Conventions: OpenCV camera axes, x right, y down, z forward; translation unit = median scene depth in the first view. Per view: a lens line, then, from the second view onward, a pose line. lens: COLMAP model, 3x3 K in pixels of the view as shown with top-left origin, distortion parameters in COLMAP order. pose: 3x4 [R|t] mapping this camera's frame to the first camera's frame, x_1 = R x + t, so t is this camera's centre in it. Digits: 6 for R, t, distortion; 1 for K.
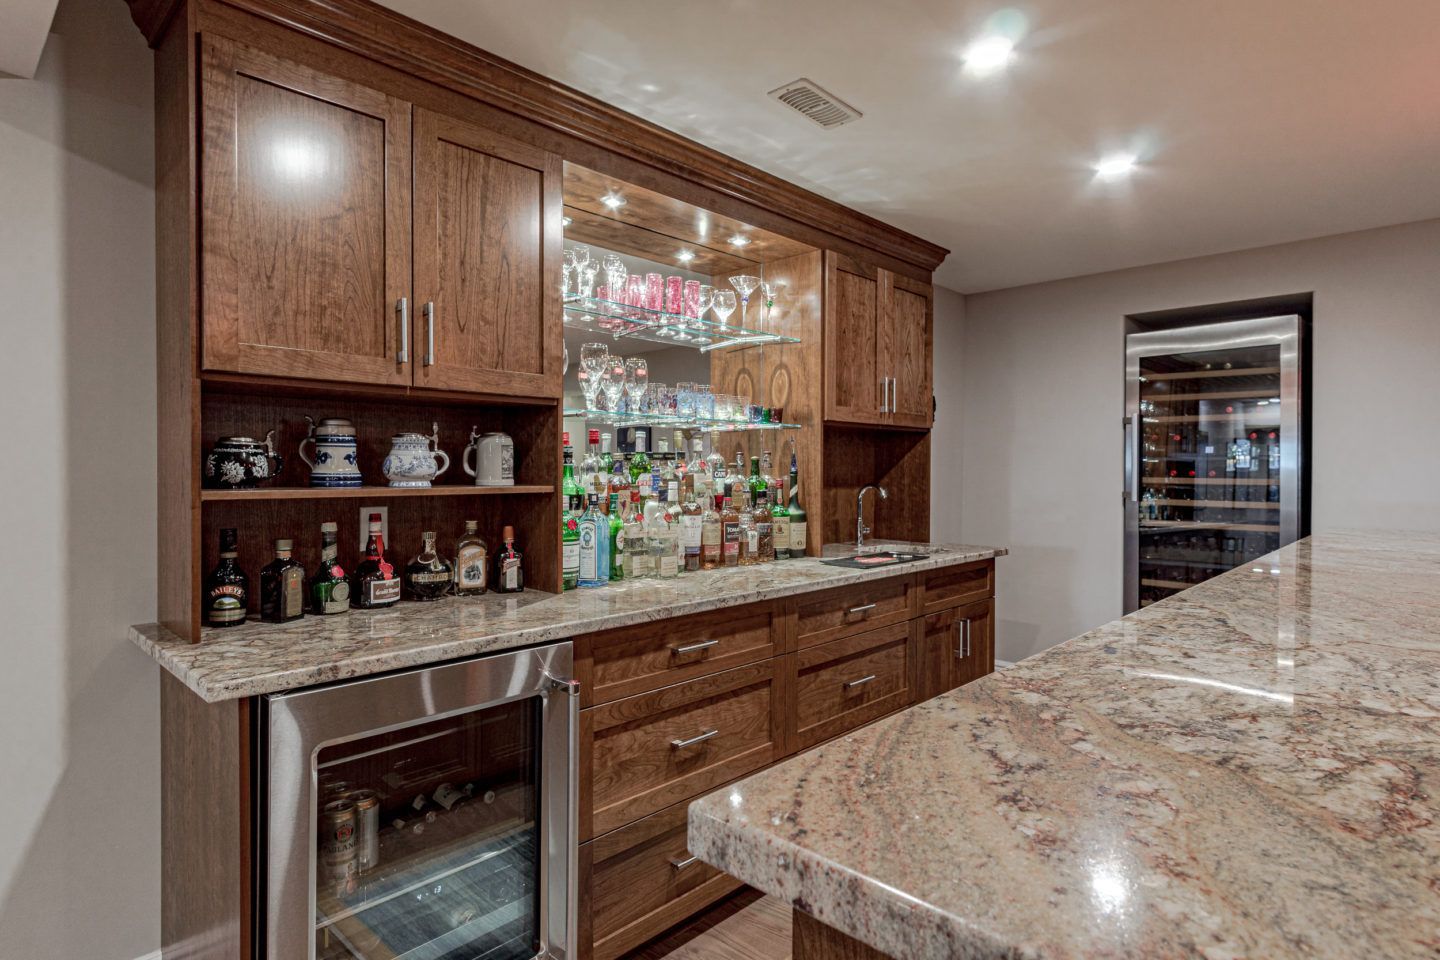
lens RADIAL K [[771.2, 0, 725.2], [0, 771.2, 476.3], [0, 0, 1]] dist [0.000198, 0.000207]
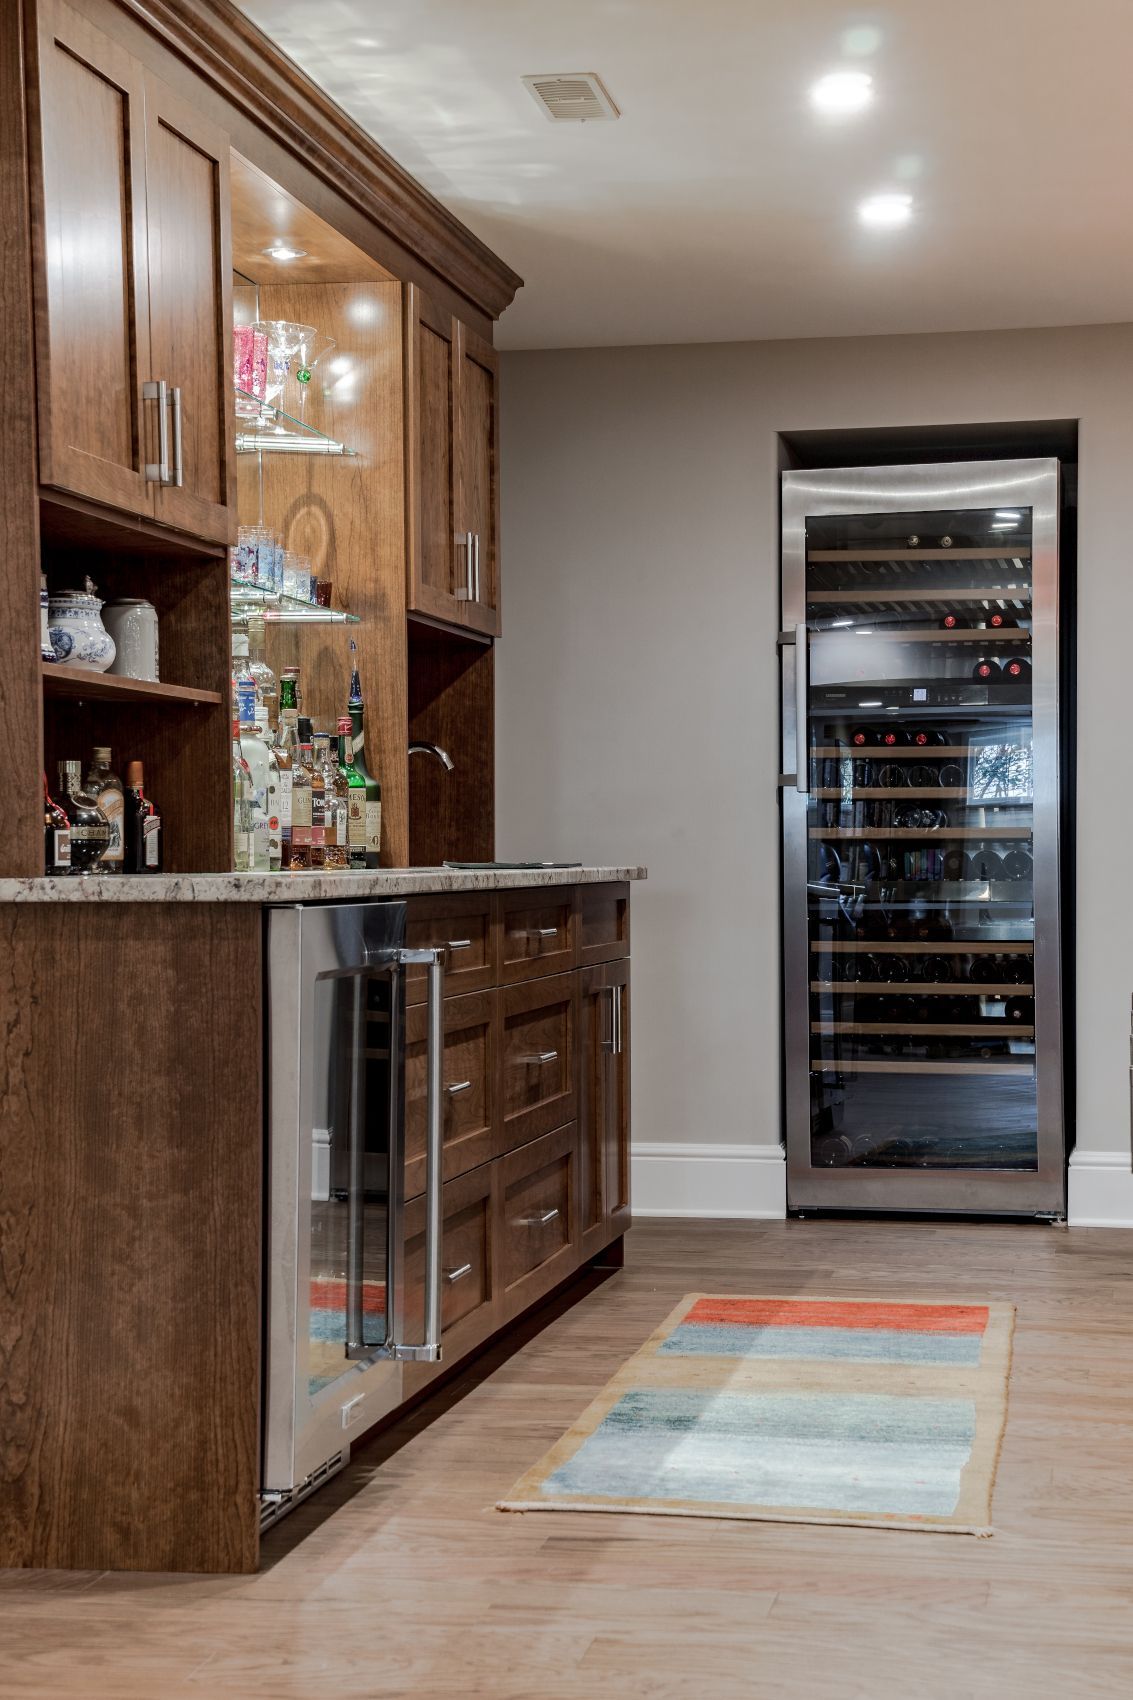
lens RADIAL K [[2946.6, 0, 594.8], [0, 2946.6, 872.7], [0, 0, 1]] dist [0.358070, 0.003694]
pose [[0.836366, -0.009414, 0.548090, -1.008074], [0.011517, 0.999934, -0.000399, 0.126397], [-0.548050, 0.006646, 0.836419, -0.880031]]
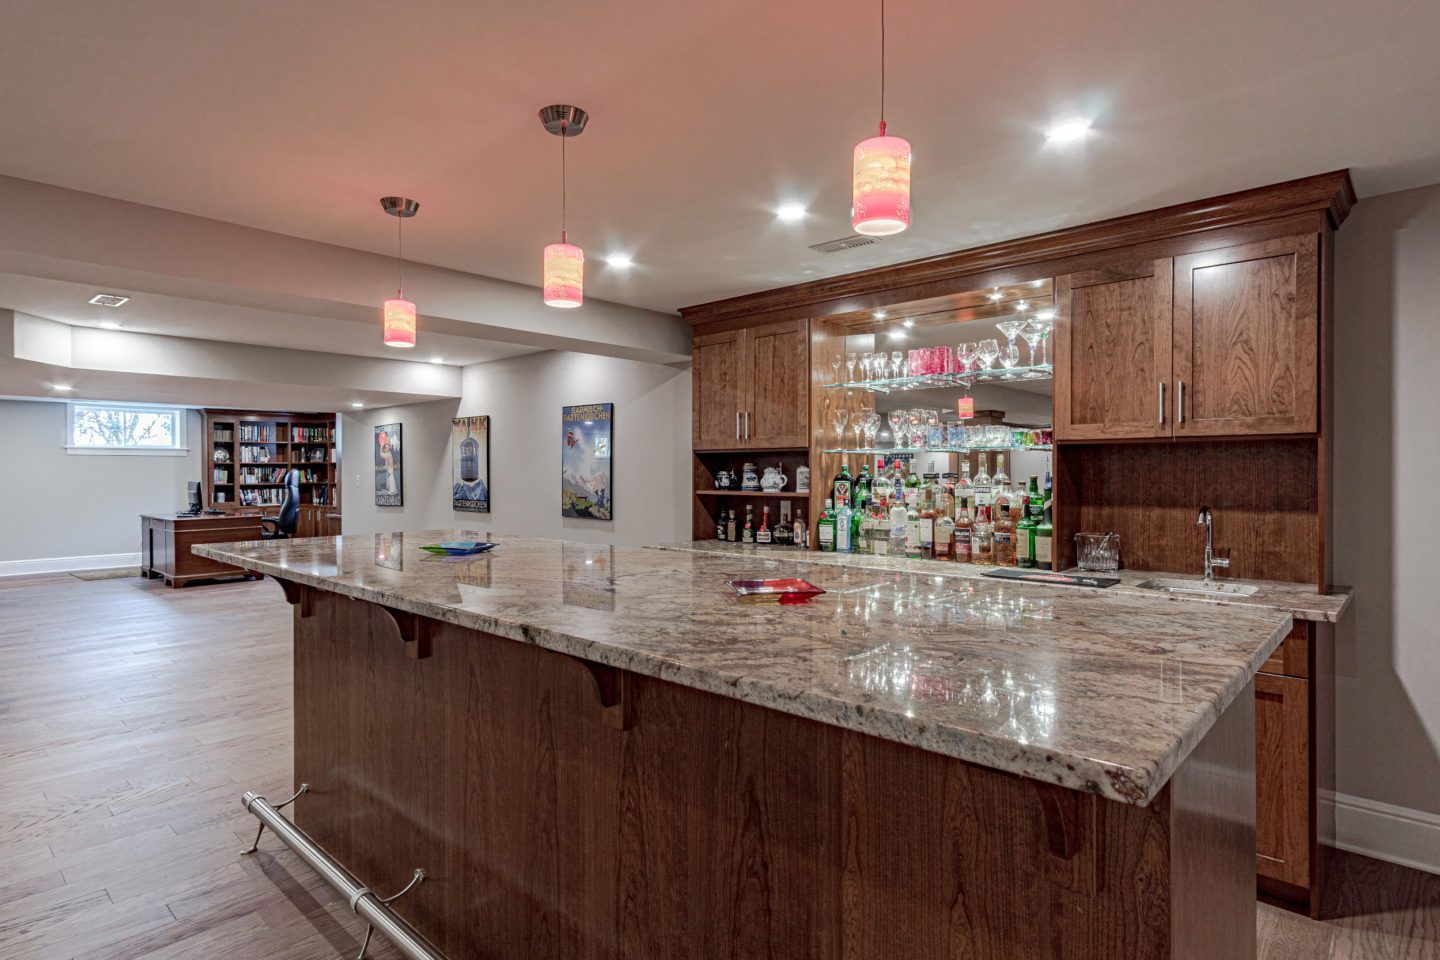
lens RADIAL K [[767.6, 0, 716.4], [0, 767.6, 475.2], [0, 0, 1]] dist [0.001439, 0.001202]
pose [[0.015619, 0.002030, -0.999876, 1.324454], [-0.007349, 0.999971, 0.001915, -0.027265], [0.999851, 0.007318, 0.015634, 0.601880]]
